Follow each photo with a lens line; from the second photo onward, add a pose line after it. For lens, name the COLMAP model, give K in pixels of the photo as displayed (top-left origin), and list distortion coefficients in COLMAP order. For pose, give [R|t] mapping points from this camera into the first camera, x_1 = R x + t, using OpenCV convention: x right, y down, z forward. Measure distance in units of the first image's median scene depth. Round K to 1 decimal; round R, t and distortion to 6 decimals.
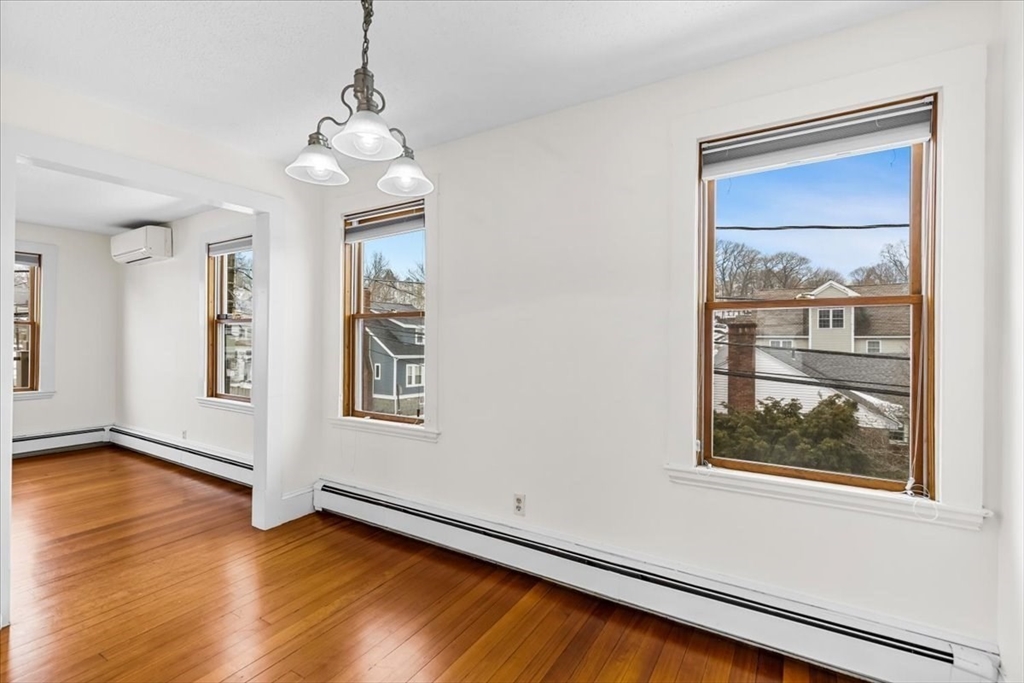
lens RADIAL K [[464.4, 0, 516.4], [0, 464.4, 337.5], [0, 0, 1]] dist [0.002090, -0.000501]
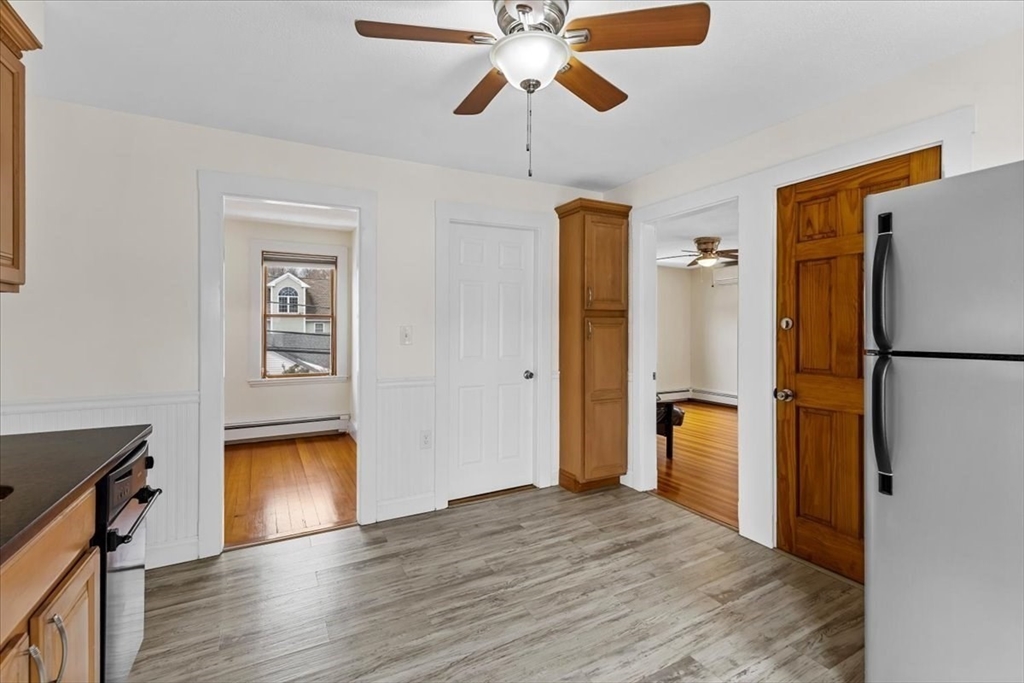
lens RADIAL K [[464.4, 0, 512.4], [0, 464.4, 333.0], [0, 0, 1]] dist [0.002090, -0.000501]
pose [[0.497364, -0.018198, 0.867351, -0.152760], [-0.008394, 0.999632, 0.025786, -0.006942], [-0.867502, -0.020106, 0.497028, -0.196104]]
